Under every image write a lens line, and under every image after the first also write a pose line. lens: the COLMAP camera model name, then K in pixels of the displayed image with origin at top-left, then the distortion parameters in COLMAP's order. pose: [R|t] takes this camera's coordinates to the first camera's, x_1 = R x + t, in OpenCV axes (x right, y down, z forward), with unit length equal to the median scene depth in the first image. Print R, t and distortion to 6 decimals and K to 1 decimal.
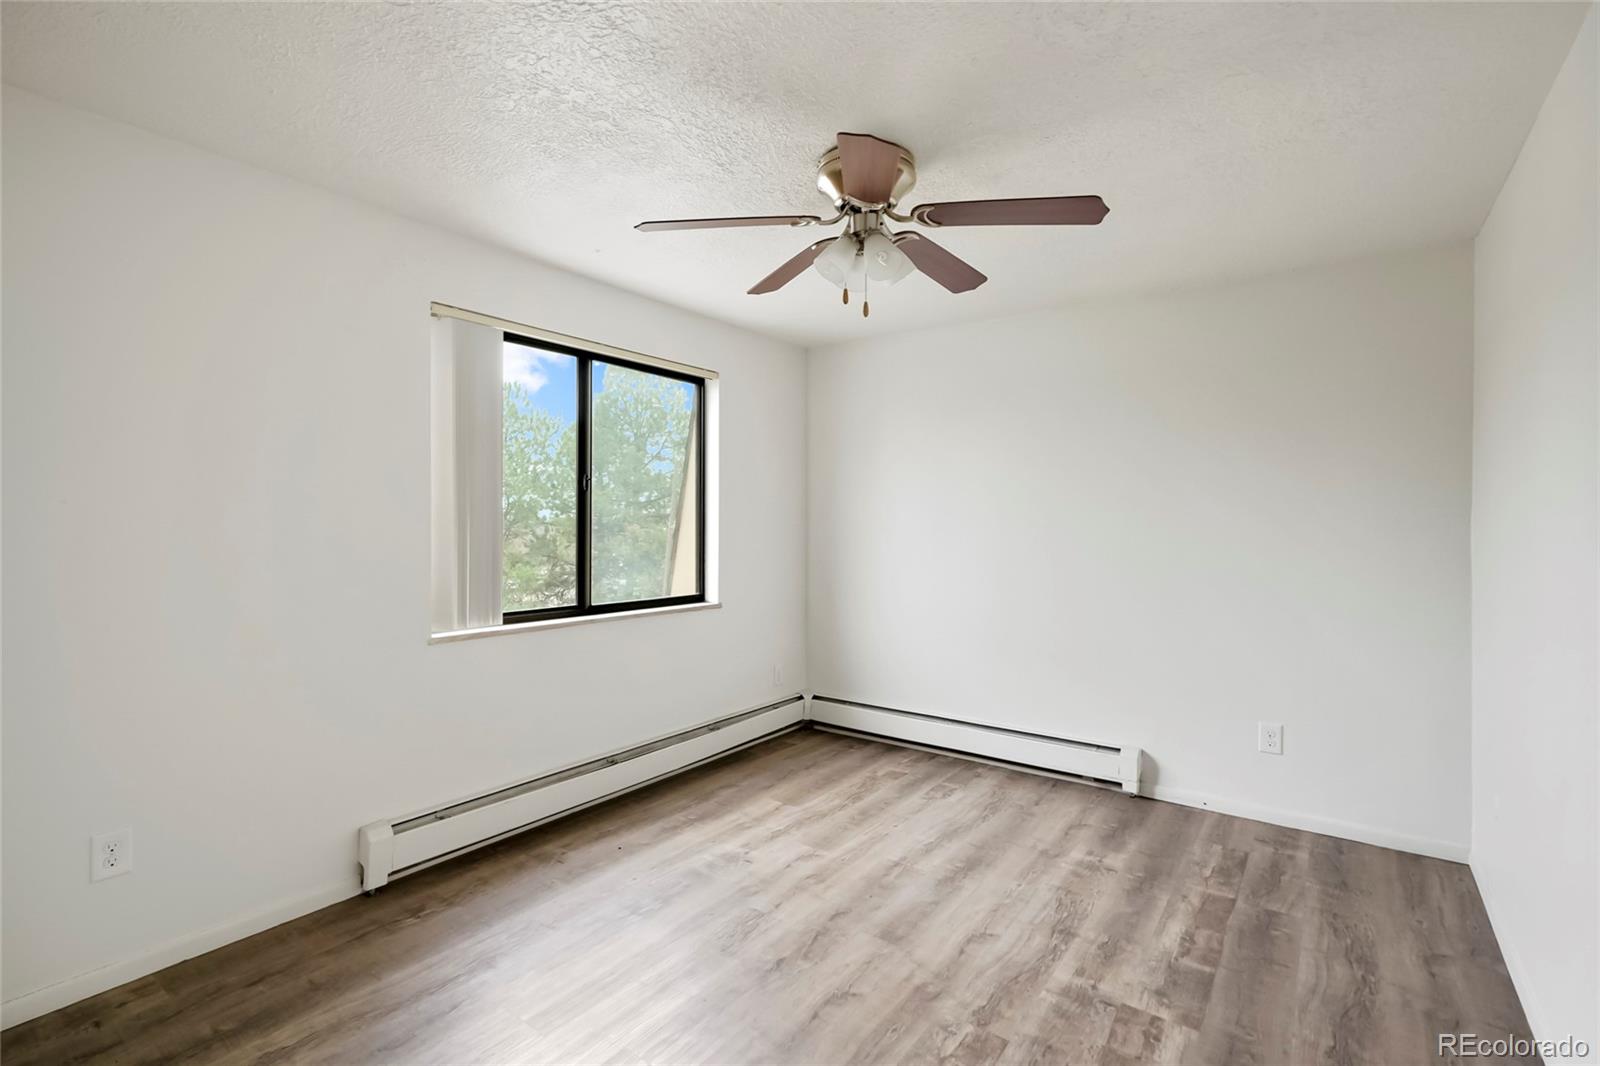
lens RADIAL K [[738.5, 0, 809.2], [0, 738.5, 531.4], [0, 0, 1]] dist [-0.001217, 0.001356]
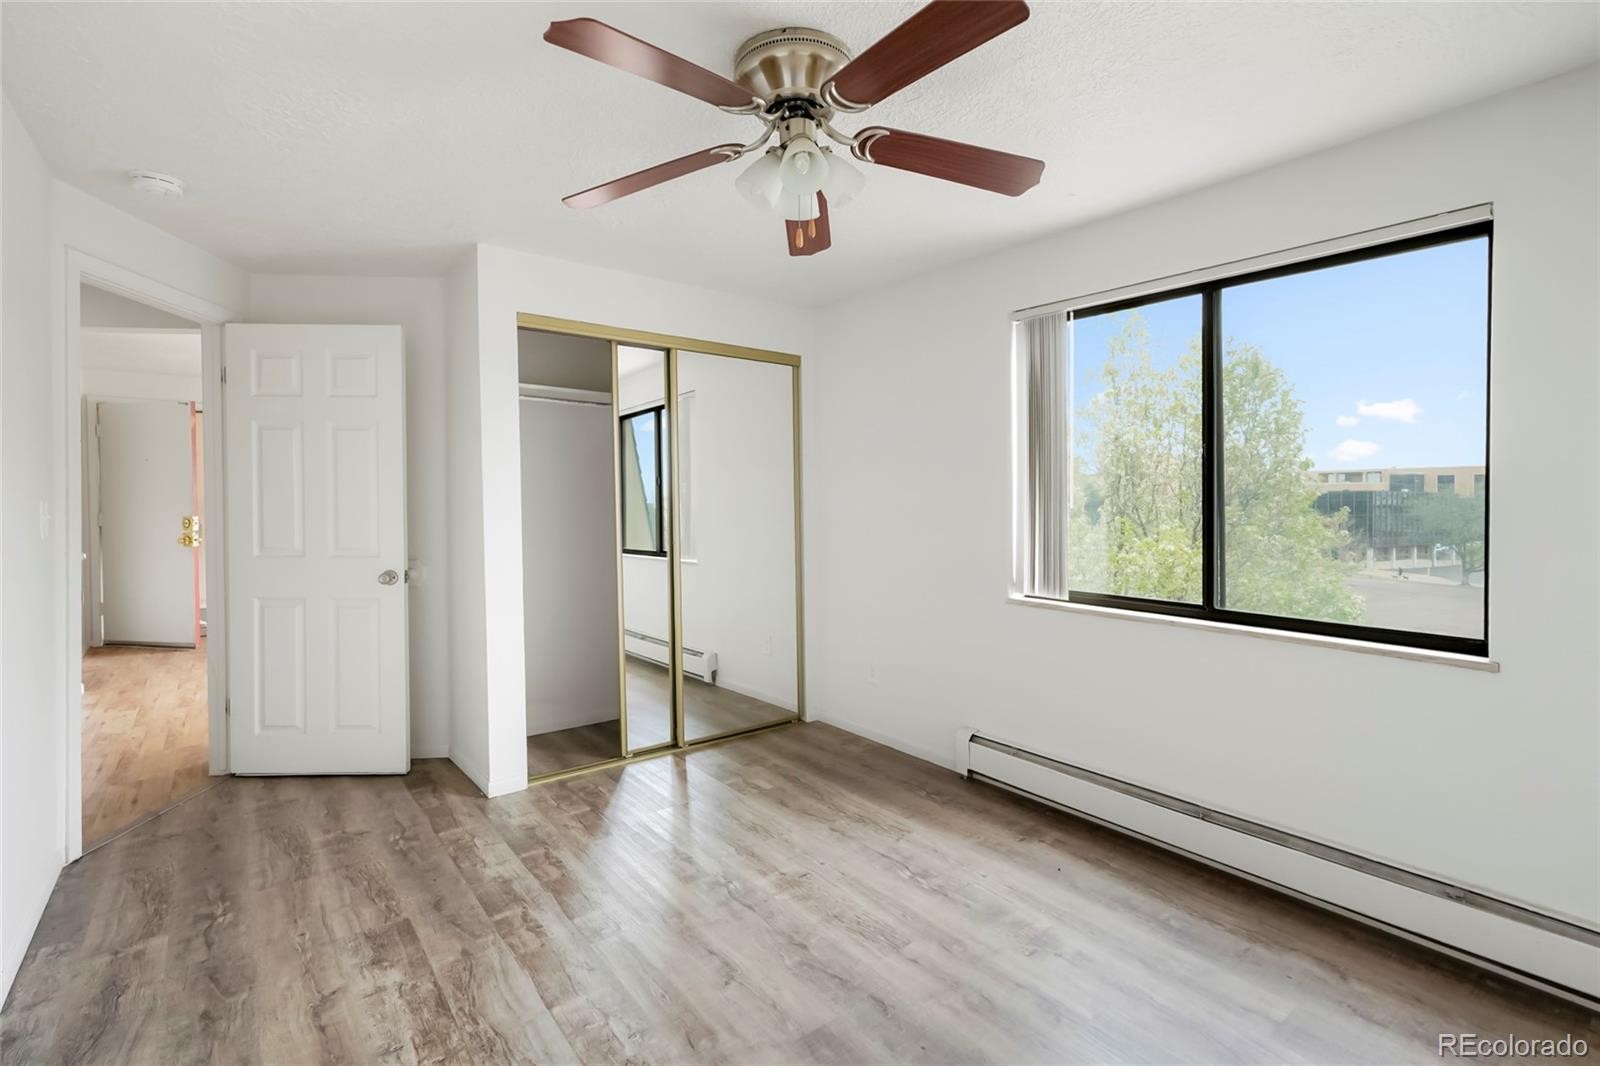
lens RADIAL K [[738.5, 0, 810.0], [0, 738.5, 521.1], [0, 0, 1]] dist [-0.001217, 0.001356]
pose [[-0.274620, 0.021785, -0.961306, 0.668421], [-0.015312, 0.999517, 0.027025, -0.006525], [0.961431, 0.022141, -0.274154, 0.952187]]
